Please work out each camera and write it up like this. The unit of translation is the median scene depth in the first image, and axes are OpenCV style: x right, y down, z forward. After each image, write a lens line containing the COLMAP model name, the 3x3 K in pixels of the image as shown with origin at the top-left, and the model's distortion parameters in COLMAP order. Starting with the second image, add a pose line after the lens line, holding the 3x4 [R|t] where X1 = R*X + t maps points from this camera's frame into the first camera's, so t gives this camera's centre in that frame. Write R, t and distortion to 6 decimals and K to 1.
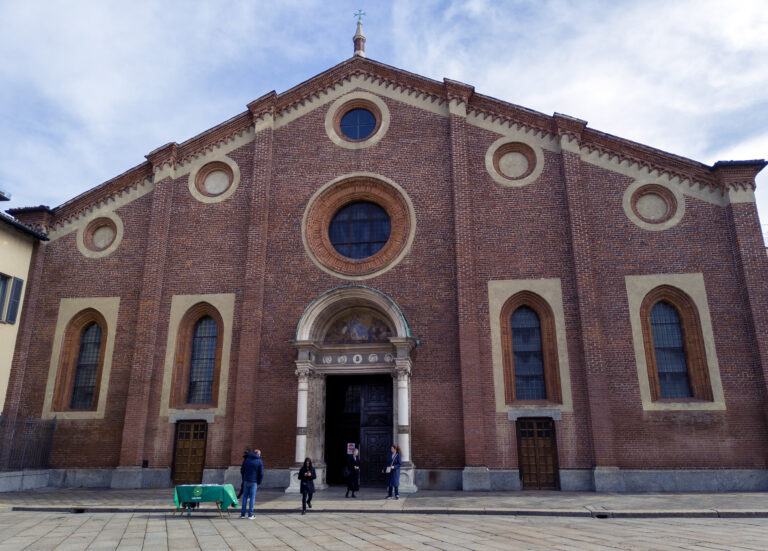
lens RADIAL K [[555.6, 0, 384.0], [0, 555.6, 275.5], [0, 0, 1]] dist [0.025416, -0.004574]
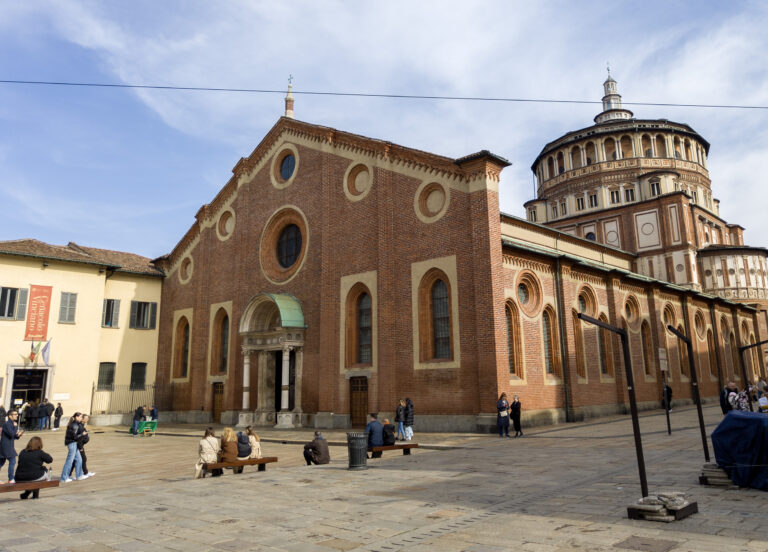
lens RADIAL K [[612.7, 0, 423.5], [0, 612.7, 245.1], [0, 0, 1]] dist [0.038275, -0.006103]
pose [[0.829033, -0.138288, -0.541831, 1.154551], [0.172574, 0.984915, 0.012674, -0.050712], [0.531905, -0.104014, 0.840392, -0.134318]]
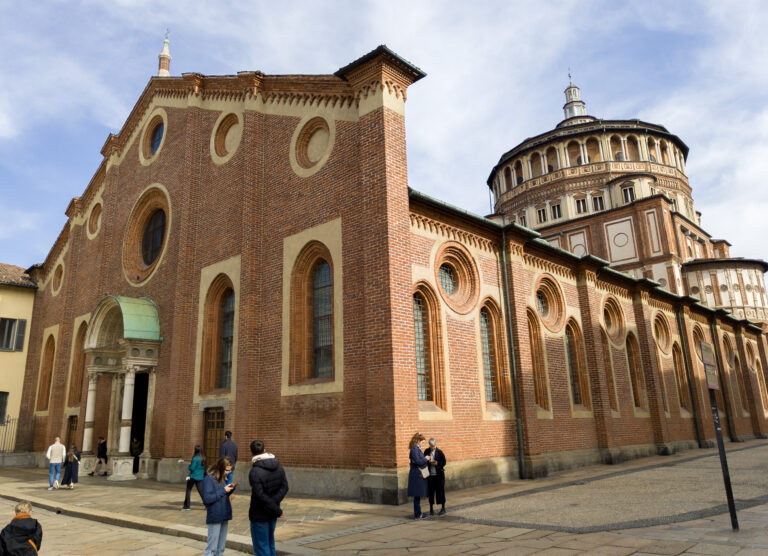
lens RADIAL K [[574.6, 0, 362.0], [0, 574.6, 264.2], [0, 0, 1]] dist [0.024016, 0.002621]
pose [[0.794801, -0.170528, -0.582418, 0.984532], [0.181751, 0.982545, -0.039654, 0.091542], [0.579014, -0.074338, 0.811922, 0.340006]]
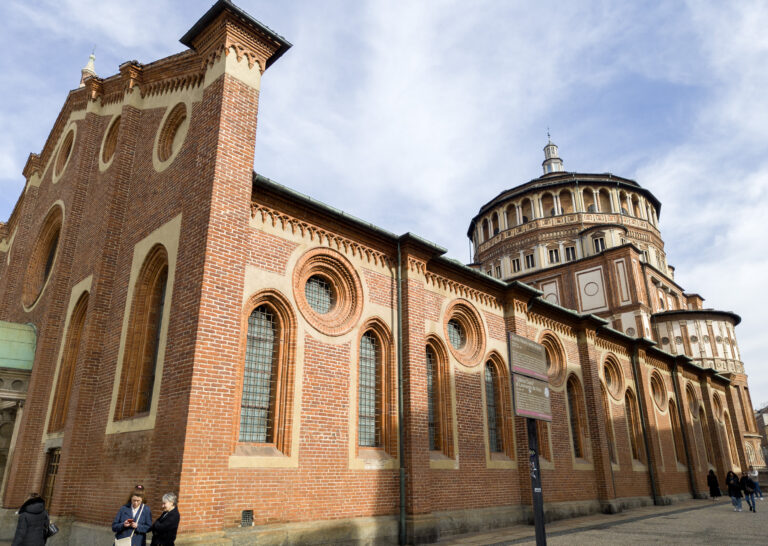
lens RADIAL K [[529.6, 0, 377.5], [0, 529.6, 291.3], [0, 0, 1]] dist [0.021391, 0.000868]
pose [[0.799029, -0.186159, -0.571749, 1.009963], [0.161140, 0.982381, -0.094663, 0.165852], [0.579298, -0.016493, 0.814949, 0.596993]]
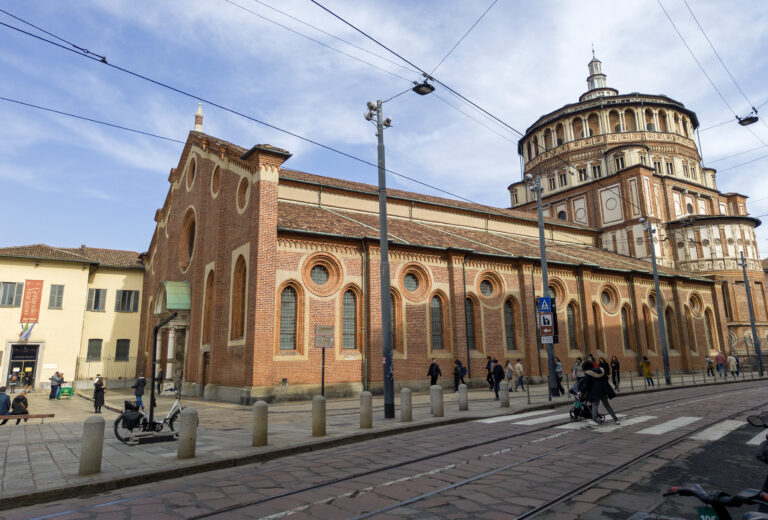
lens RADIAL K [[537.6, 0, 383.7], [0, 537.6, 230.7], [0, 0, 1]] dist [0.027394, -0.001751]
pose [[0.654288, -0.182414, -0.733916, 1.612566], [0.221373, 0.974161, -0.044773, 0.091854], [0.723119, -0.133175, 0.677763, 0.346814]]
